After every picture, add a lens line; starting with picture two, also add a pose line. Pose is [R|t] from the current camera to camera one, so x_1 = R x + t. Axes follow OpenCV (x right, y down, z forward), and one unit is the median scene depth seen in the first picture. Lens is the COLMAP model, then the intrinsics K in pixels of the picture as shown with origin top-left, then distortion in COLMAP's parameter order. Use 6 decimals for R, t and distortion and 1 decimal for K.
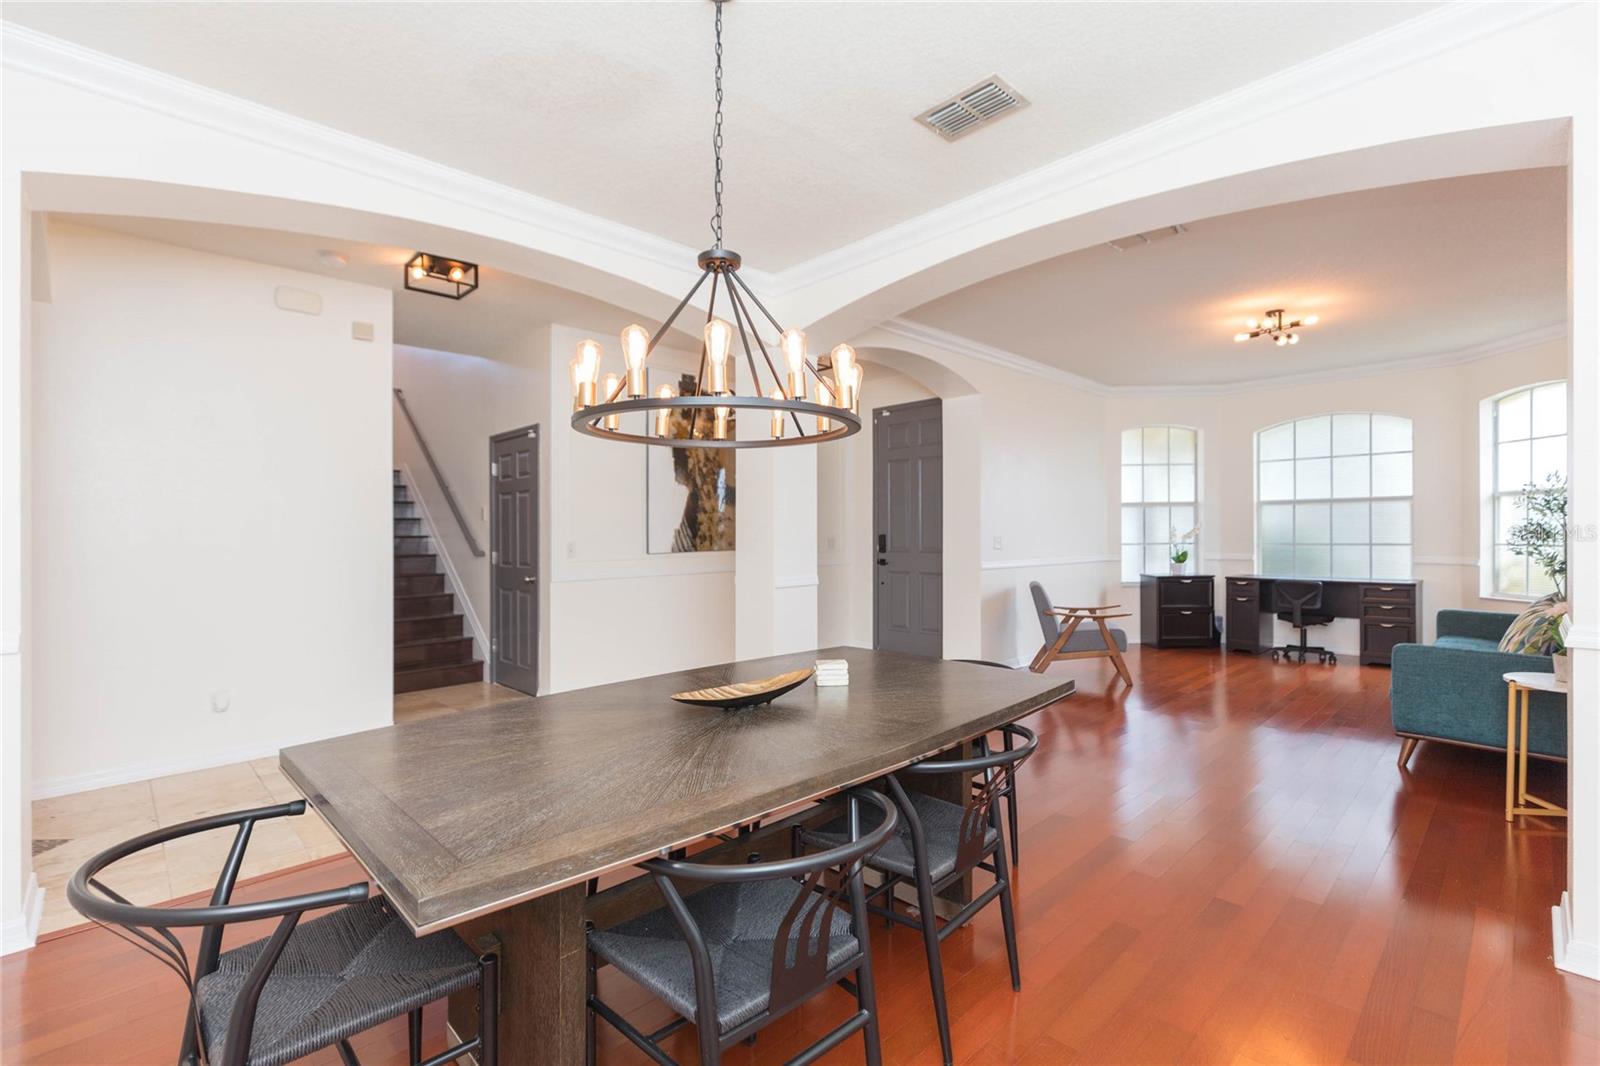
lens RADIAL K [[732.6, 0, 800.0], [0, 732.6, 533.0], [0, 0, 1]] dist [-0.000206, -0.000120]
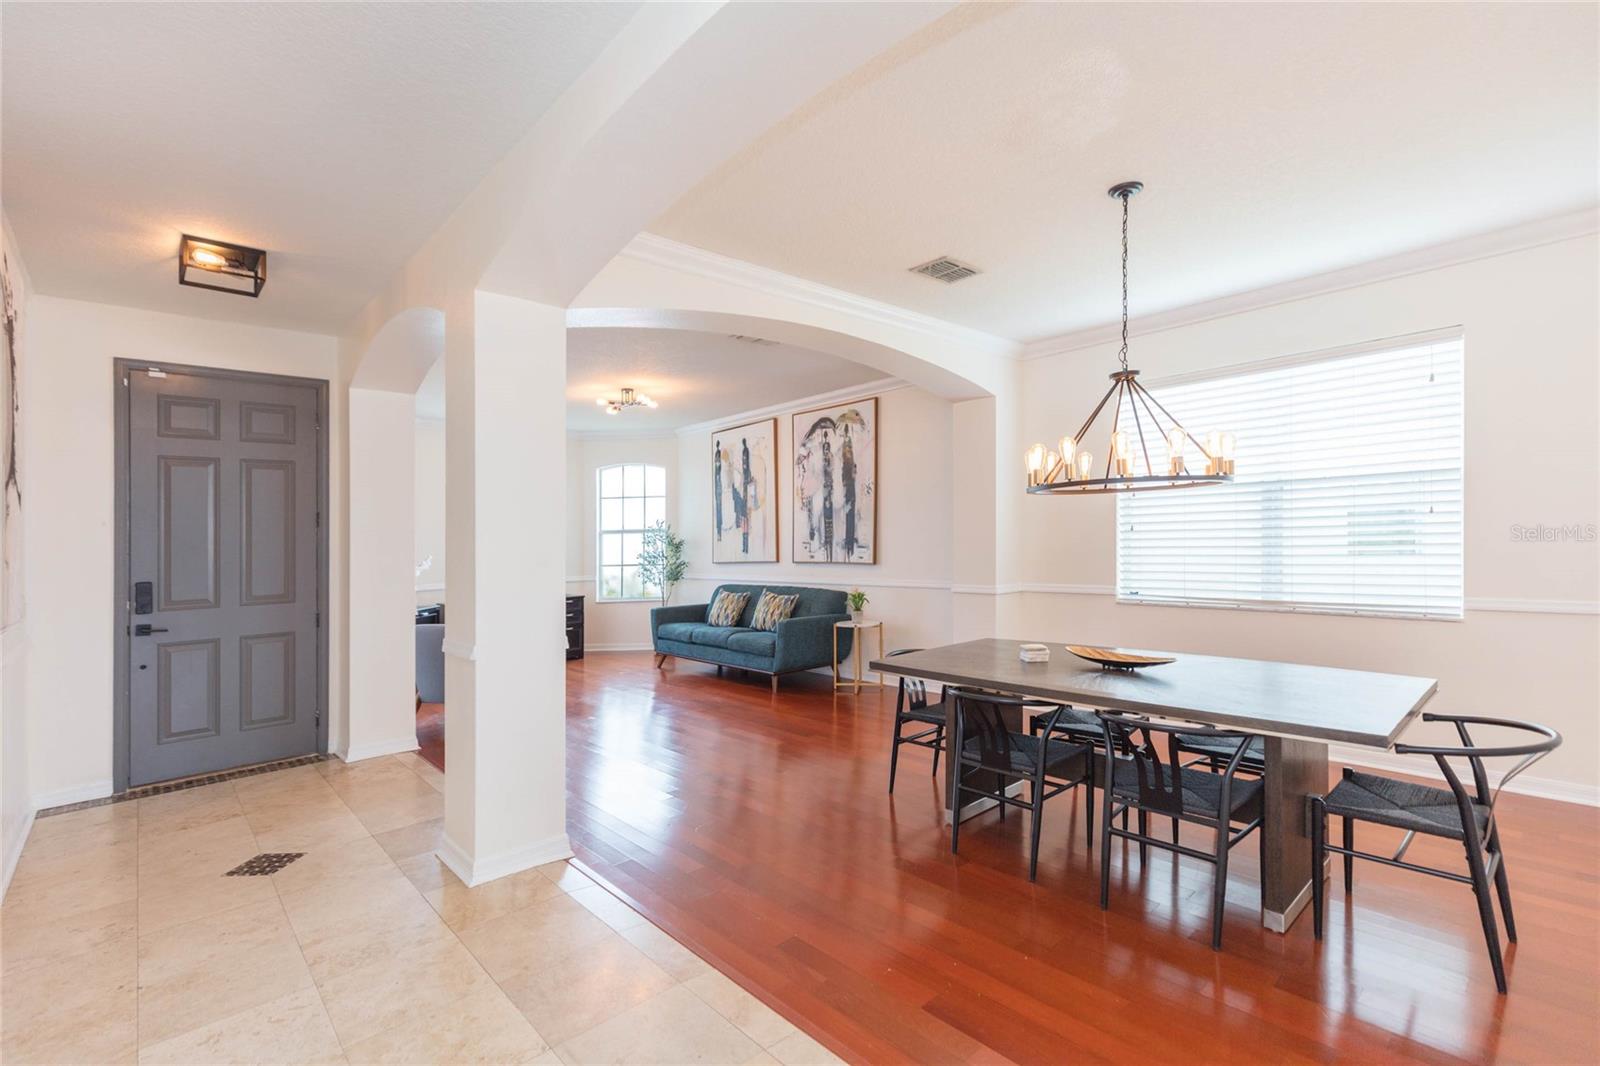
lens RADIAL K [[726.6, 0, 804.0], [0, 726.6, 484.8], [0, 0, 1]] dist [-0.001015, -0.000181]
pose [[0.018097, 0.082536, 0.996424, -0.480425], [0.025211, 0.996232, -0.082978, -0.013917], [-0.999518, 0.026623, 0.015948, 0.516842]]
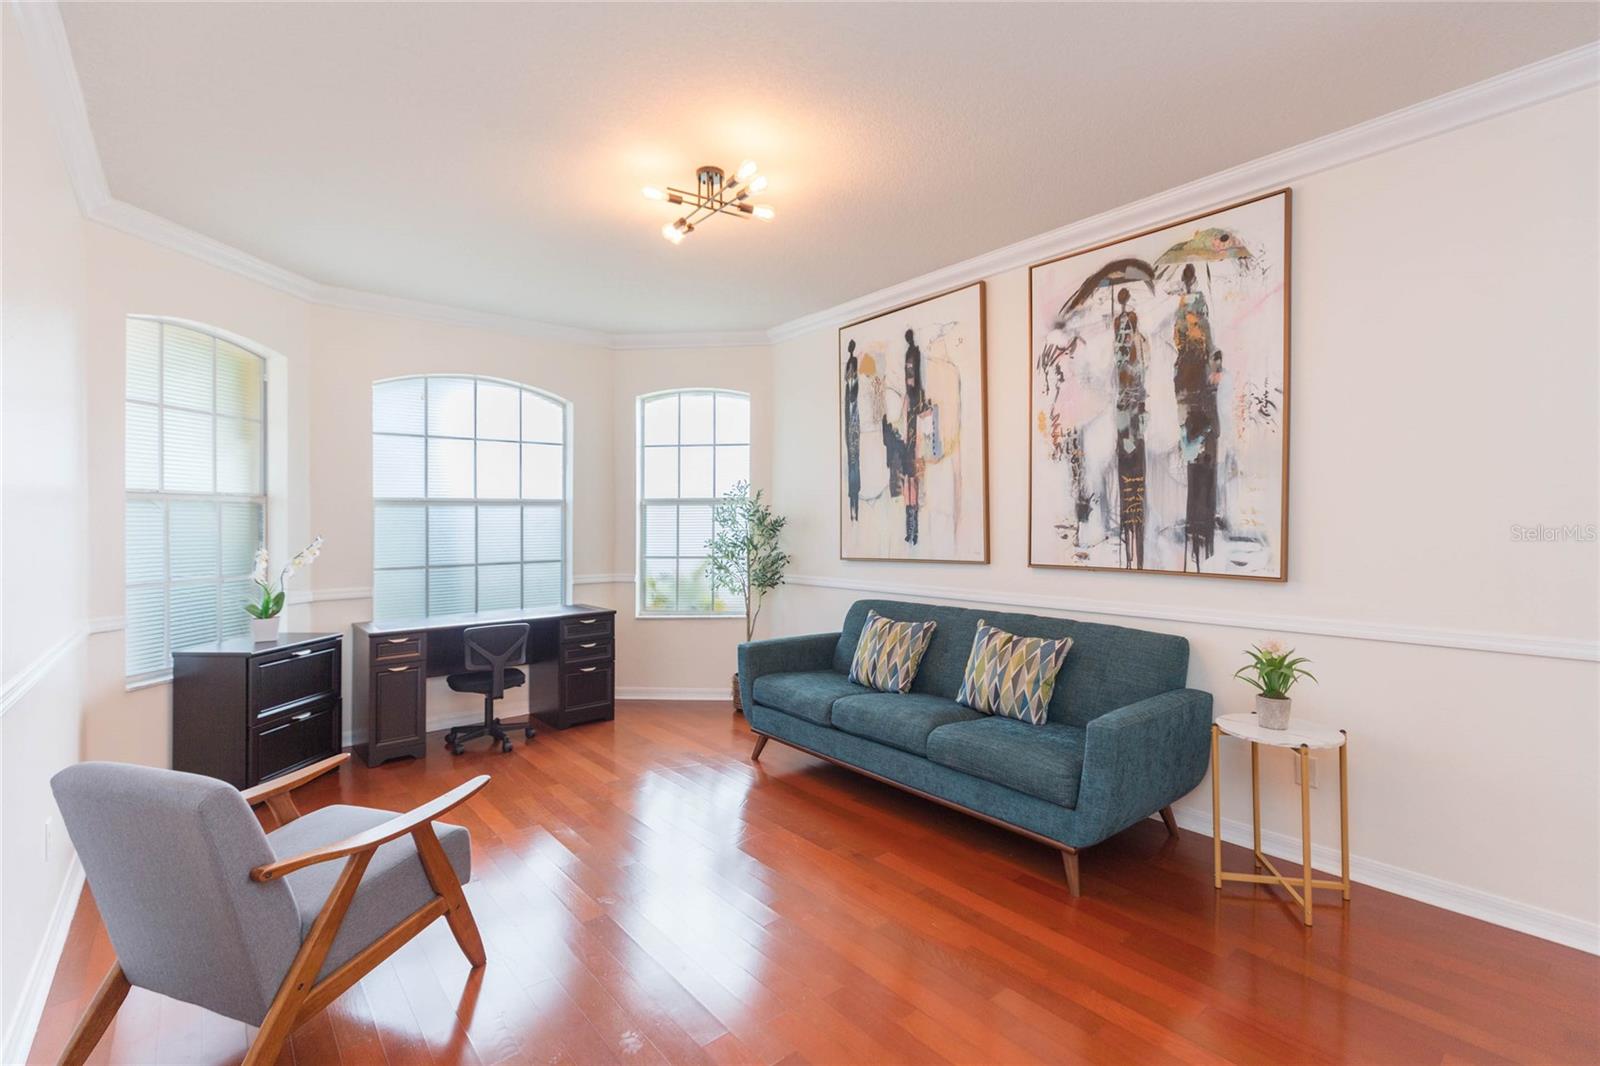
lens RADIAL K [[723.5, 0, 799.1], [0, 723.5, 498.2], [0, 0, 1]] dist [-0.000407, -0.000289]
pose [[0.067356, 0.036551, 0.997059, 0.060983], [0.009216, 0.999263, -0.037255, -0.020150], [-0.997686, 0.011698, 0.066970, 0.686733]]
